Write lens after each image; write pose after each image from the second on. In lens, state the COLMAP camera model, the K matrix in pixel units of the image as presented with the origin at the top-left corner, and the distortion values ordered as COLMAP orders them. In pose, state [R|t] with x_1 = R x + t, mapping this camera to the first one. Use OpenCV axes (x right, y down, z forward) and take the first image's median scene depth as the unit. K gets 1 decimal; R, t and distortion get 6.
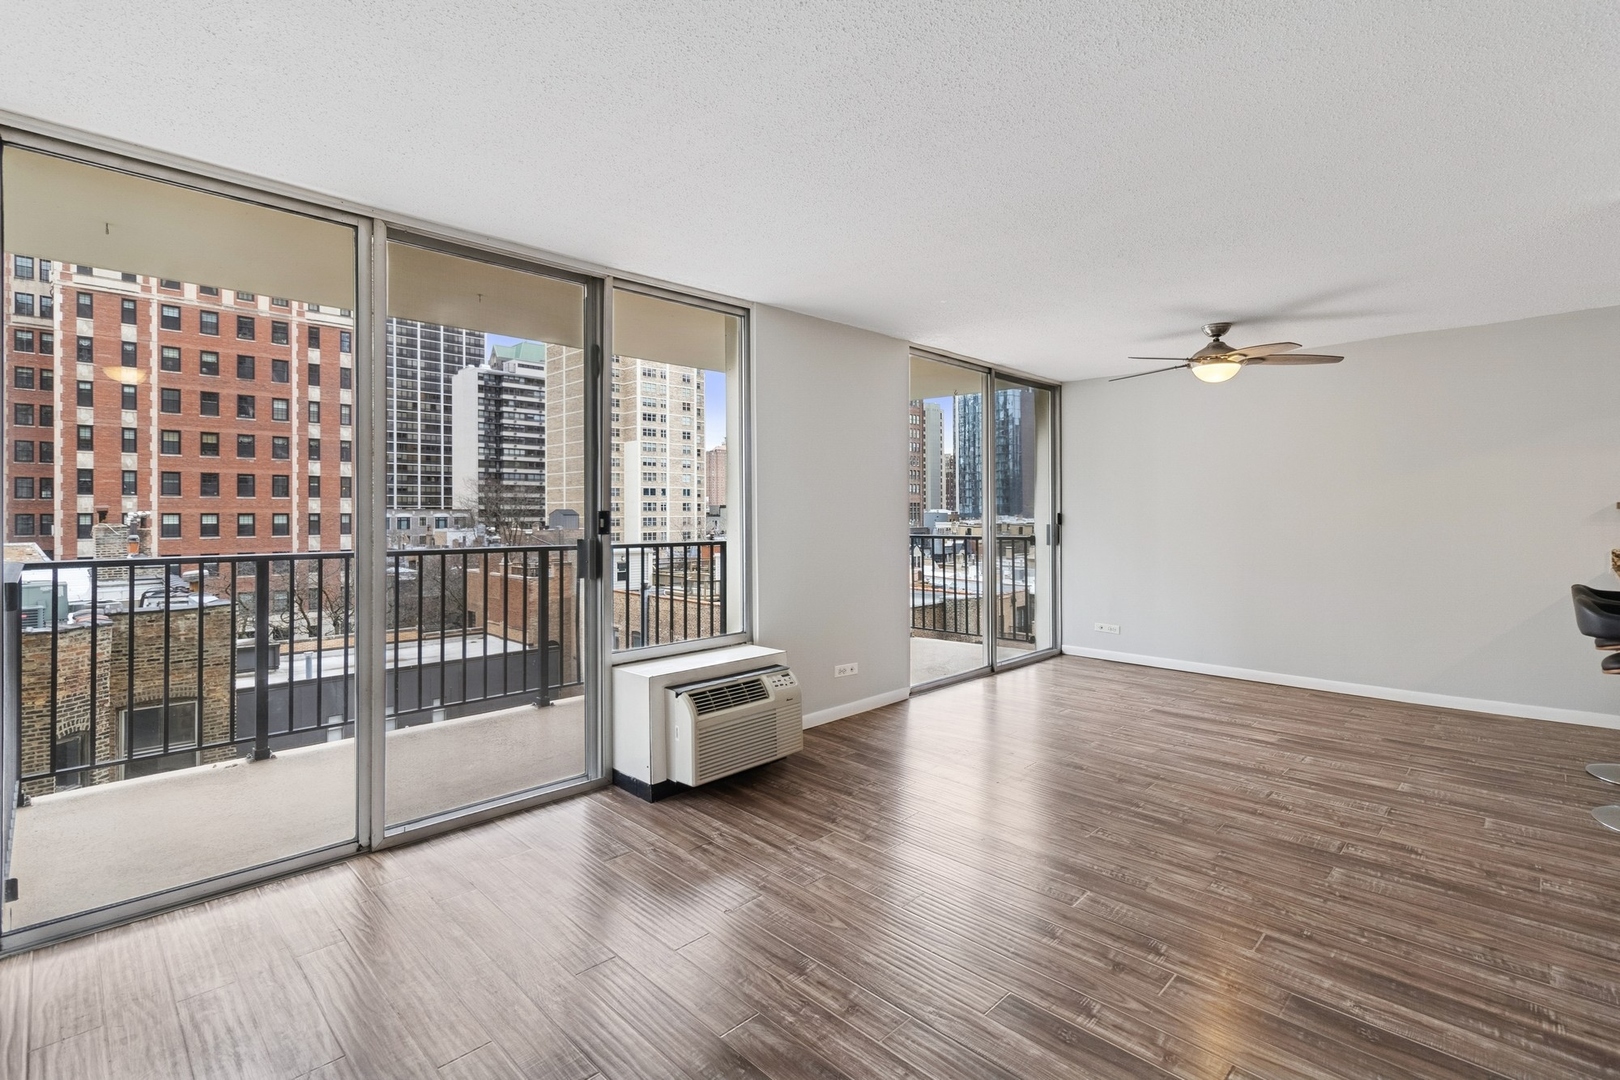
lens RADIAL K [[752.3, 0, 823.8], [0, 752.3, 523.8], [0, 0, 1]] dist [0.009553, -0.001719]
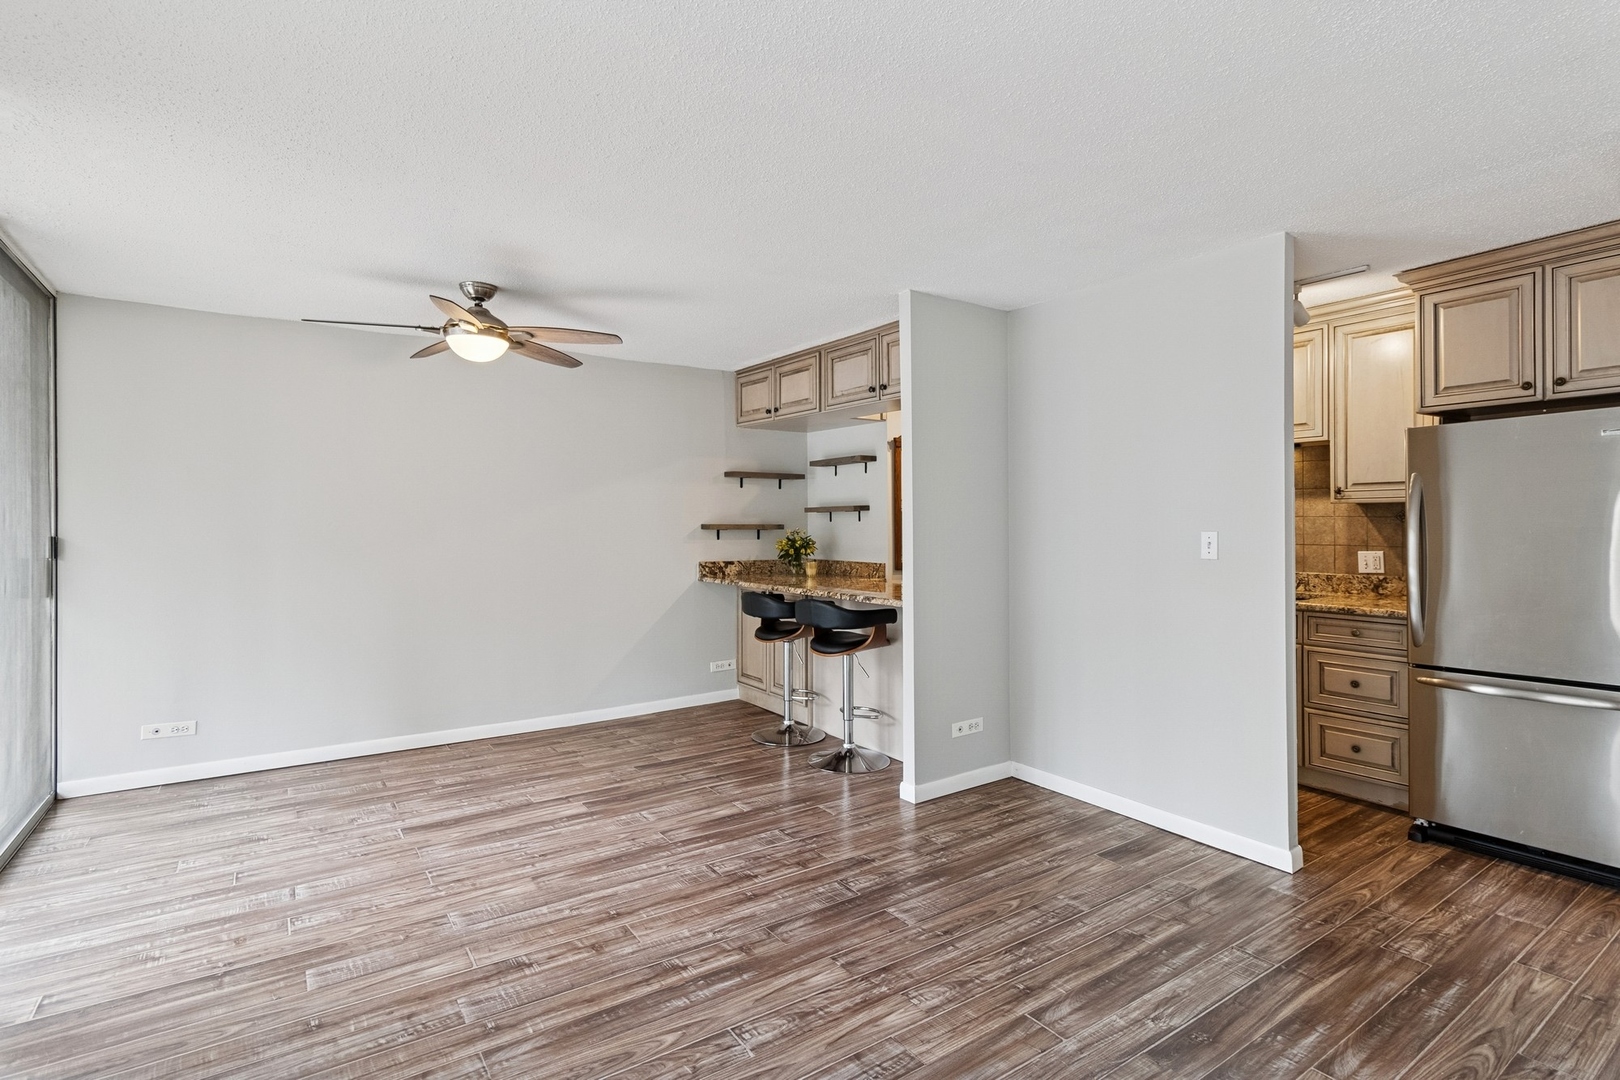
lens RADIAL K [[790.0, 0, 816.3], [0, 790.0, 518.7], [0, 0, 1]] dist [0.007931, -0.000228]
pose [[0.200831, 0.012969, 0.979540, -0.184211], [0.018672, 0.999680, -0.017064, -0.009934], [-0.979448, 0.021717, 0.200525, 0.516273]]
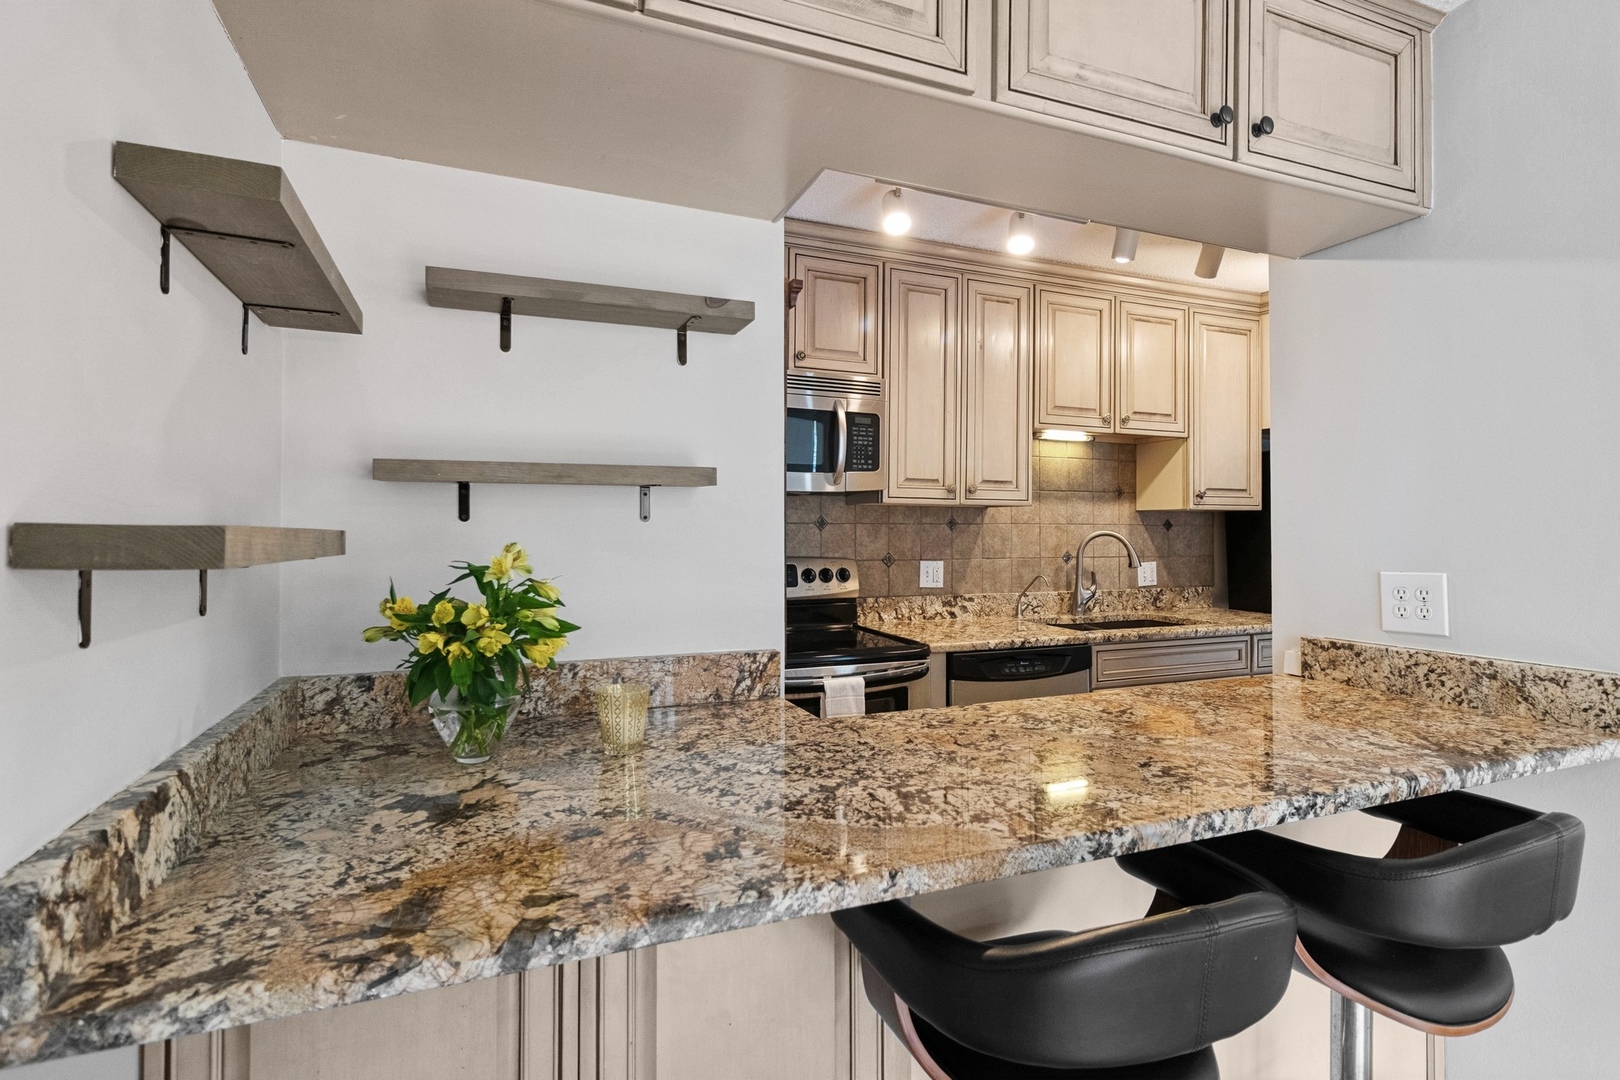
lens RADIAL K [[811.5, 0, 824.6], [0, 811.5, 542.2], [0, 0, 1]] dist [-0.000787, 0.000424]
pose [[-0.917425, -0.001436, 0.397907, 0.798057], [0.010500, 0.999558, 0.027816, -0.025442], [-0.397771, 0.029697, -0.917004, 1.005755]]
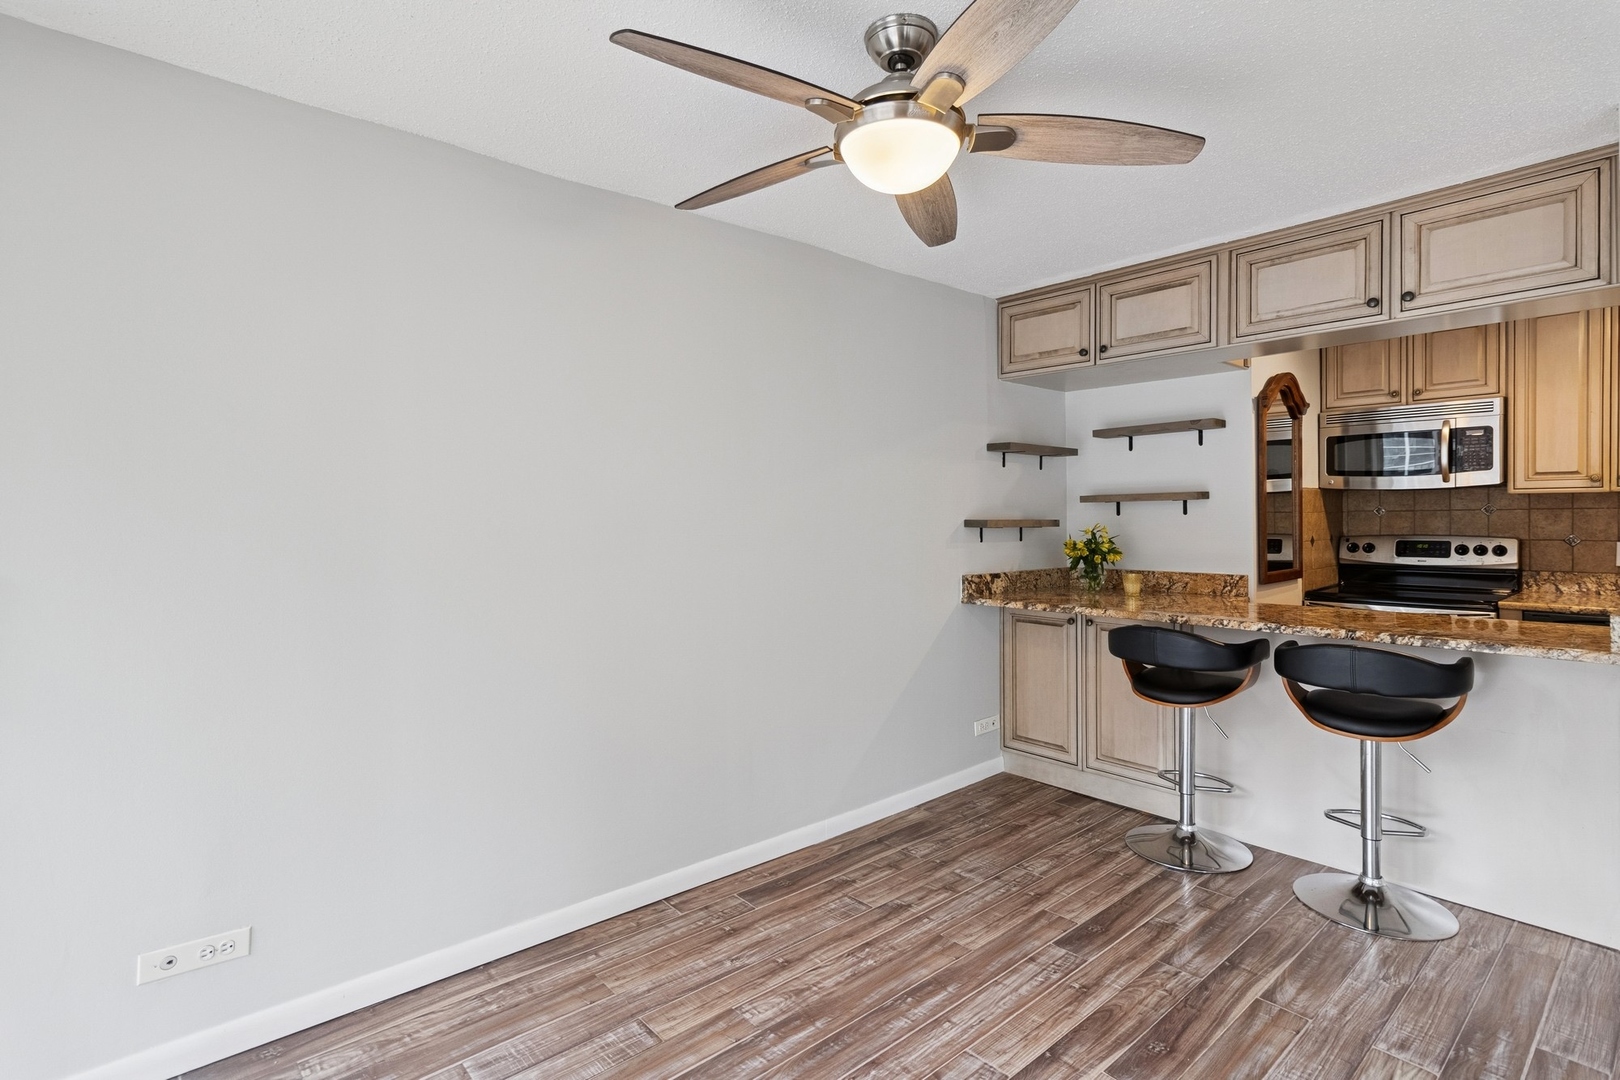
lens RADIAL K [[790.0, 0, 819.3], [0, 790.0, 520.5], [0, 0, 1]] dist [0.007931, -0.000228]
pose [[0.085625, 0.002706, 0.996324, 0.135961], [0.026109, 0.999647, -0.004959, -0.025107], [-0.995985, 0.026437, 0.085524, 1.016644]]
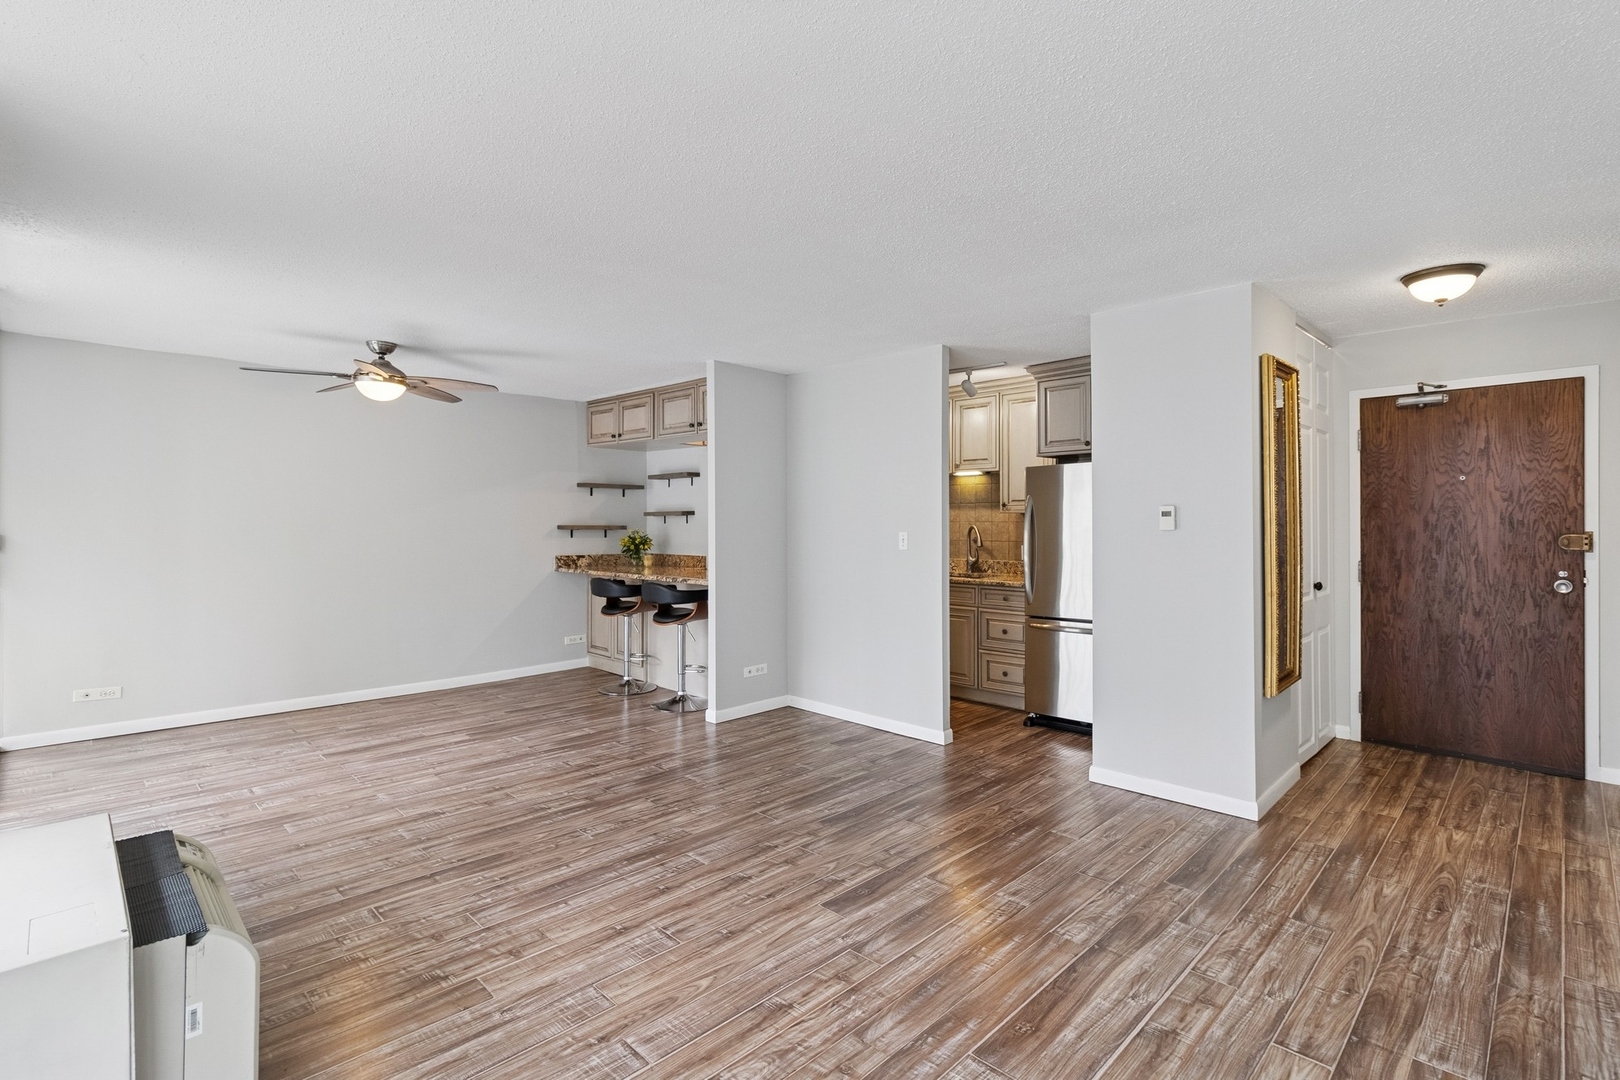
lens RADIAL K [[752.3, 0, 808.8], [0, 752.3, 523.6], [0, 0, 1]] dist [0.009553, -0.001719]
pose [[0.019899, 0.007460, 0.999774, -0.455273], [0.016215, 0.999838, -0.007783, -0.009622], [-0.999671, 0.016366, 0.019775, 0.425952]]
